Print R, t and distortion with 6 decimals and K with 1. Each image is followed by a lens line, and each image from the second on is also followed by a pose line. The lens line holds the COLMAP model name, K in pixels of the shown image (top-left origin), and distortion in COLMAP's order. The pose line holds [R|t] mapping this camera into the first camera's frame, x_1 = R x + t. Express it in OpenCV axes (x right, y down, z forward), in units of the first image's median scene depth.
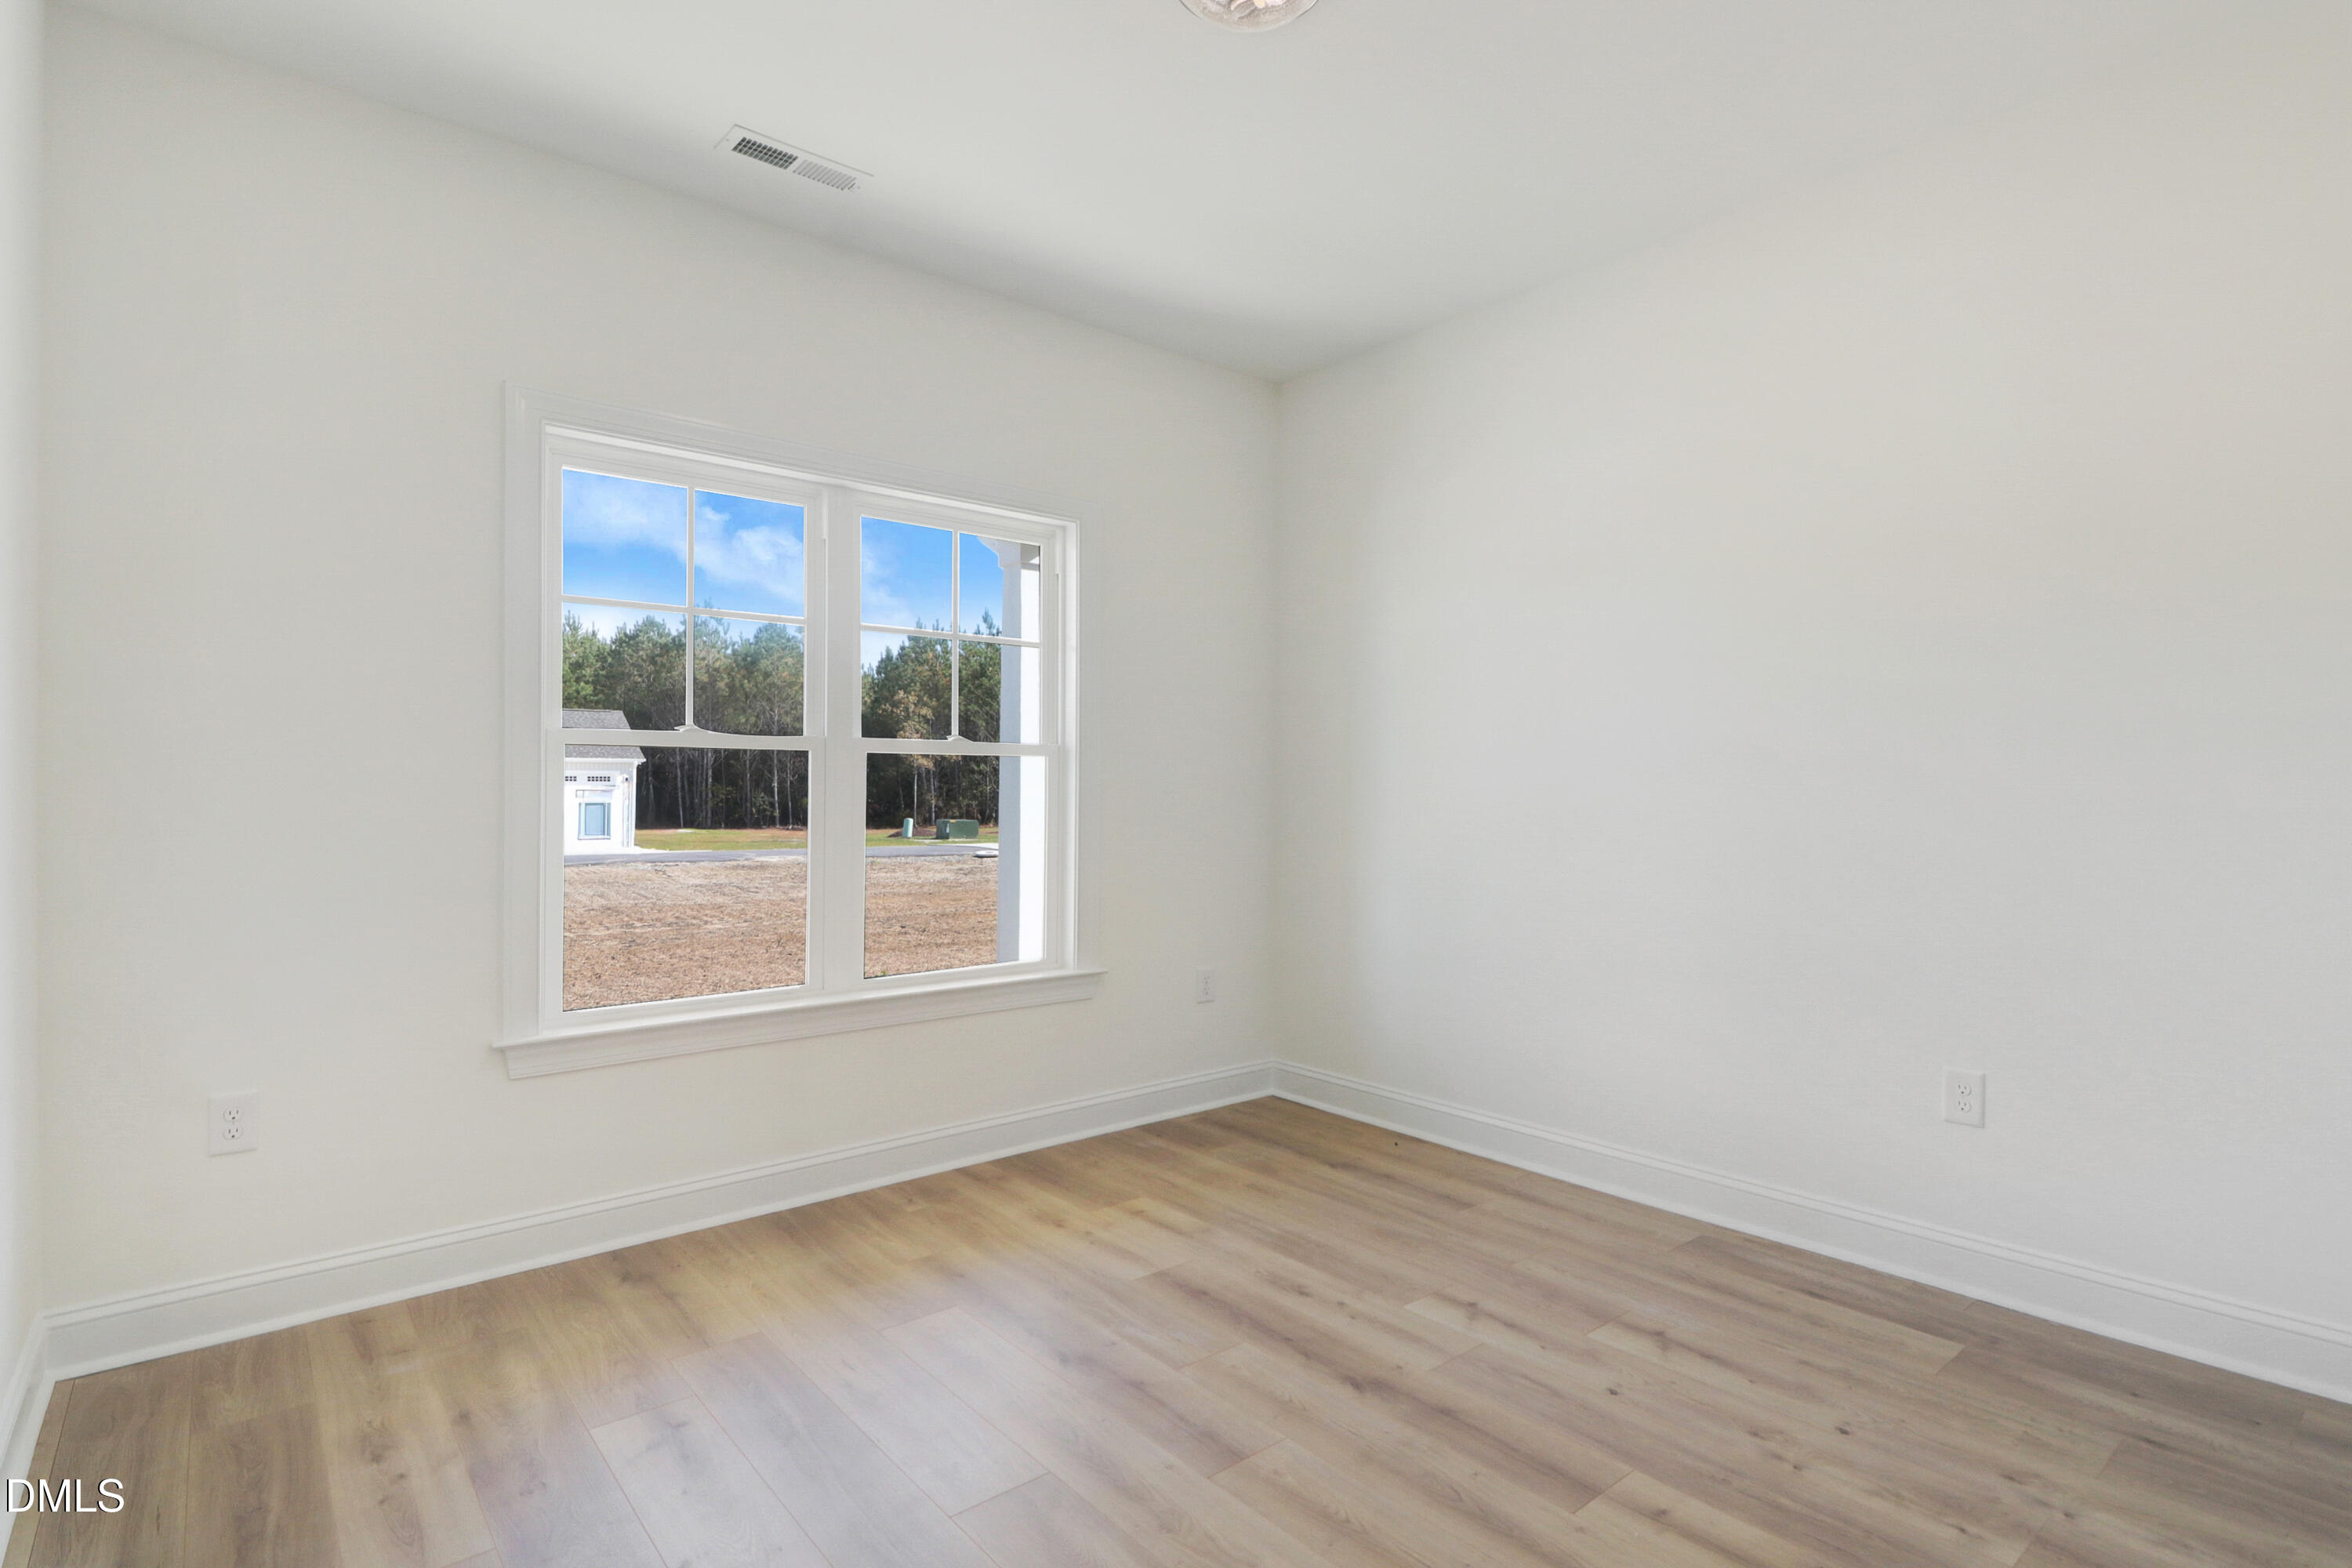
lens RADIAL K [[1128.4, 0, 1179.2], [0, 1128.4, 793.7], [0, 0, 1]] dist [0.002940, -0.010025]
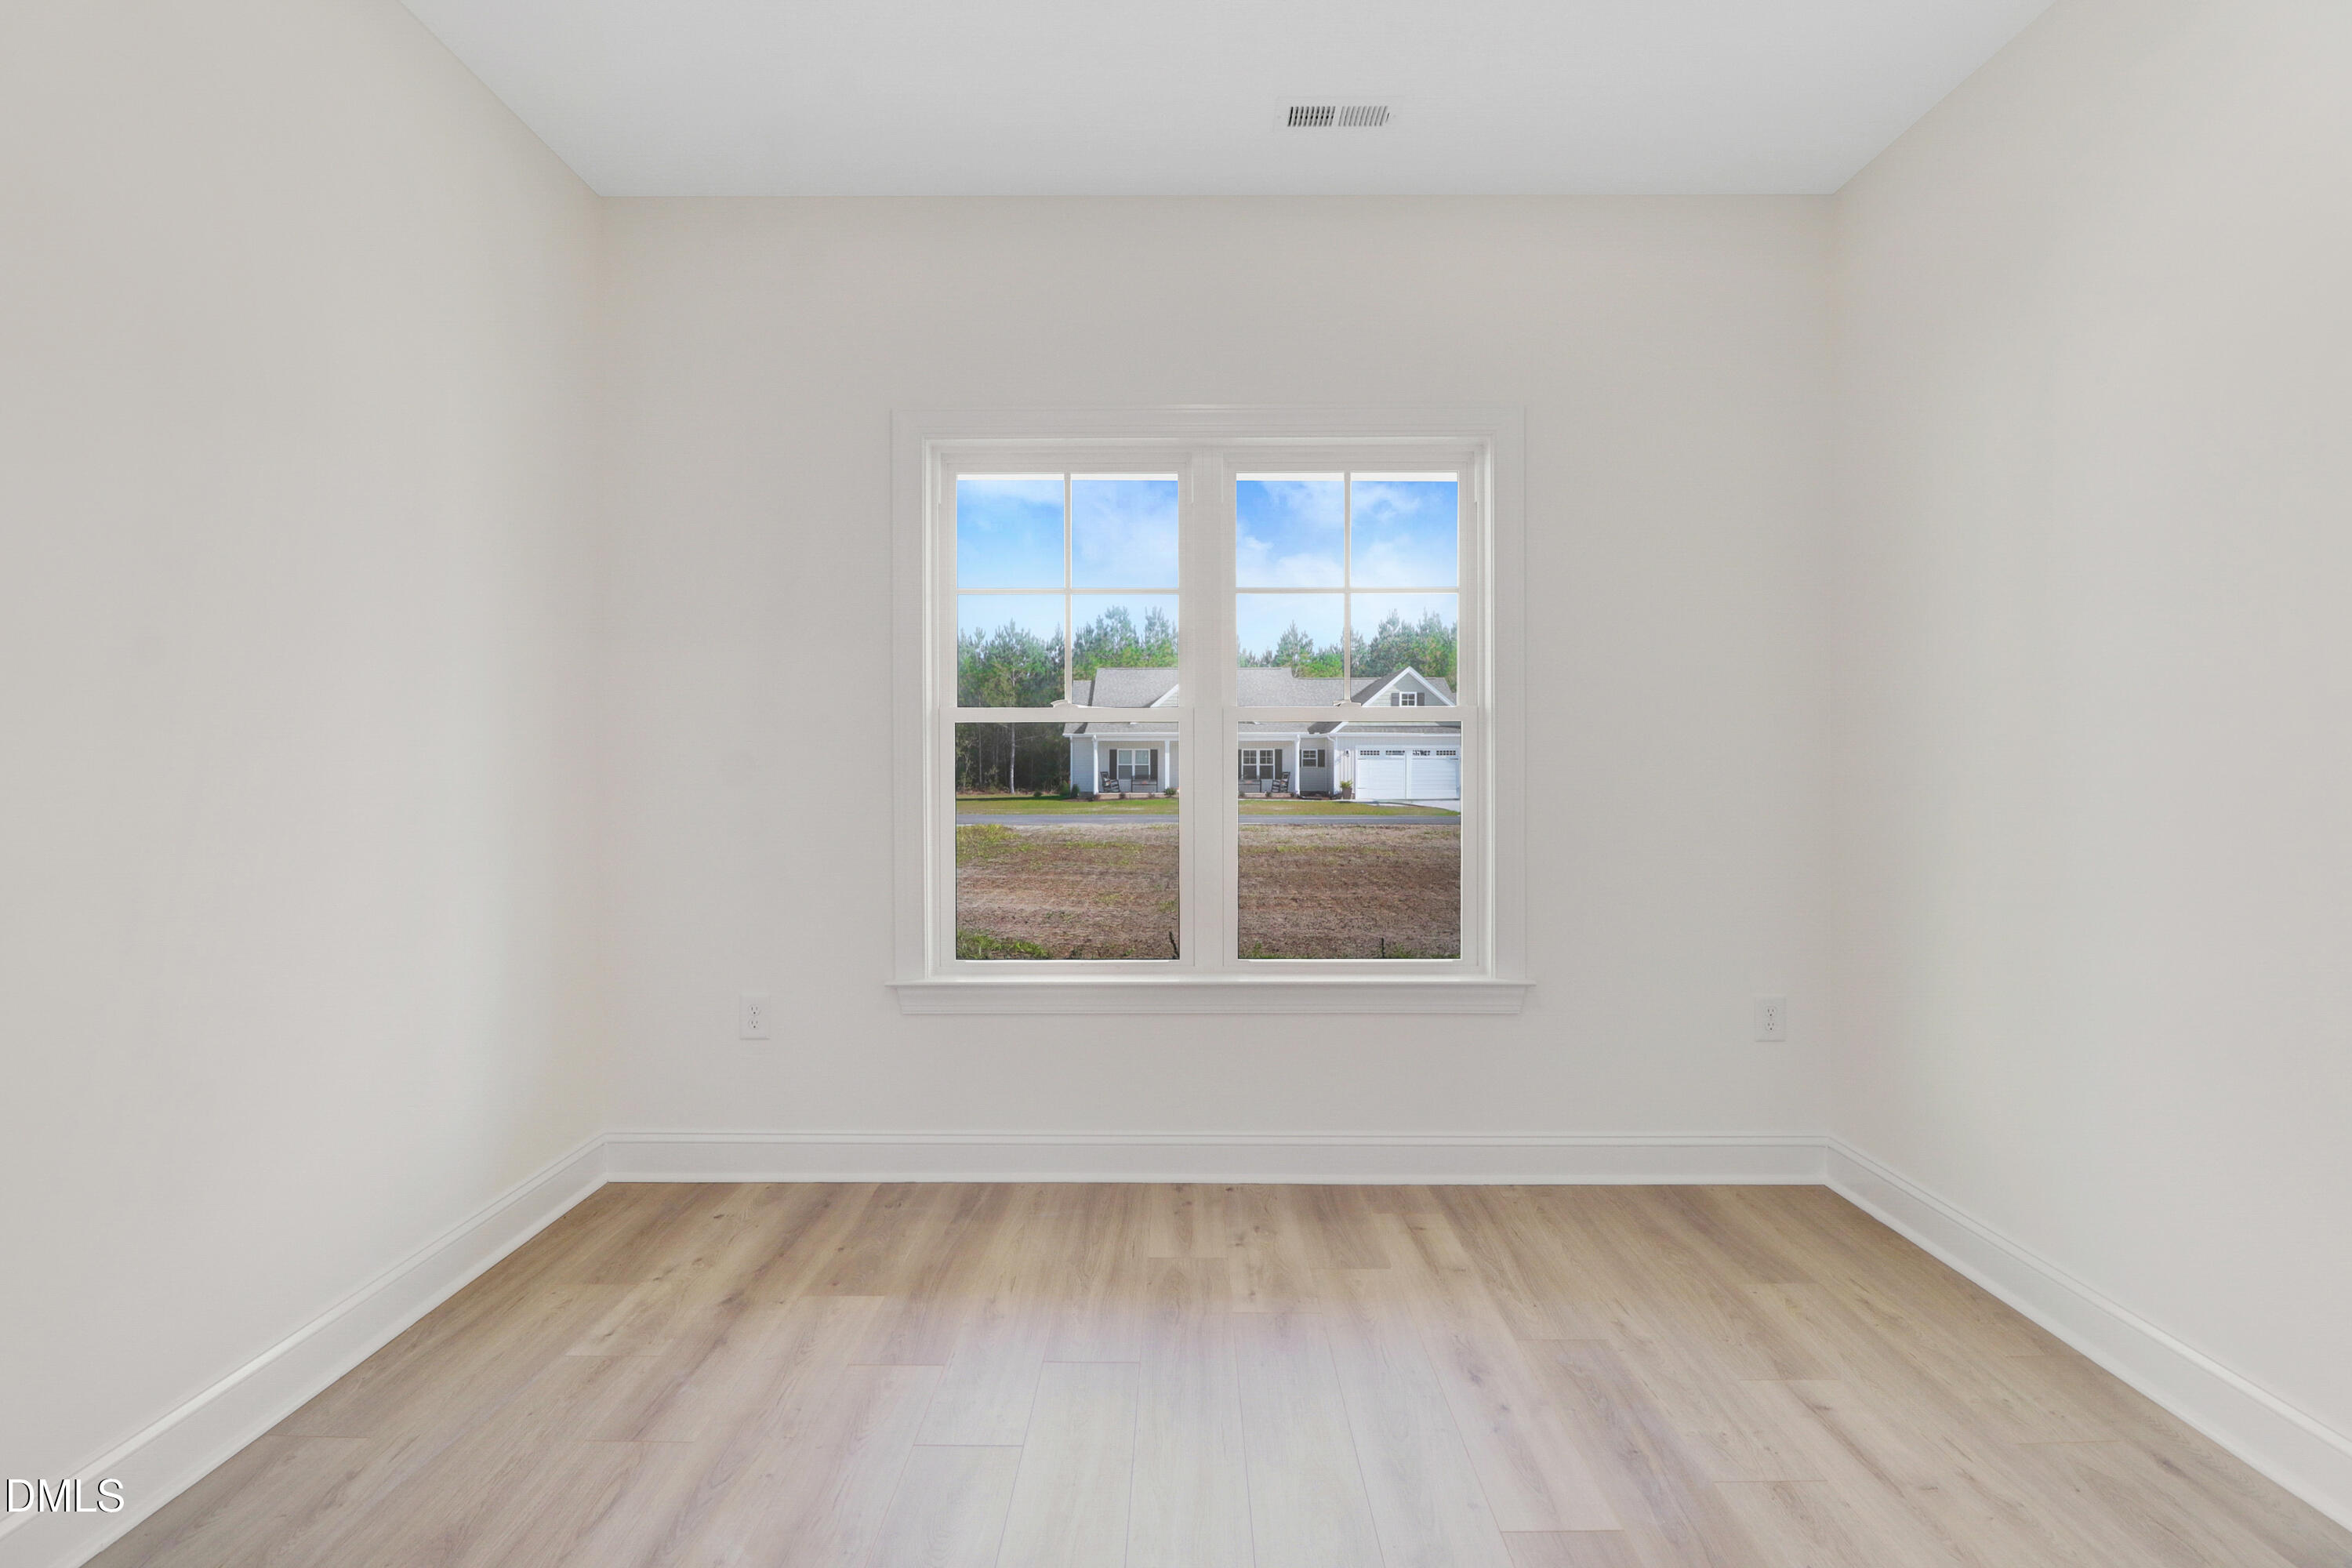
lens RADIAL K [[1128.4, 0, 1179.2], [0, 1128.4, 793.7], [0, 0, 1]] dist [0.002940, -0.010025]
pose [[0.752513, 0.010624, -0.658491, 1.059465], [0.006238, 0.999710, 0.023258, 0.004673], [0.658547, -0.021610, 0.752229, 0.886168]]
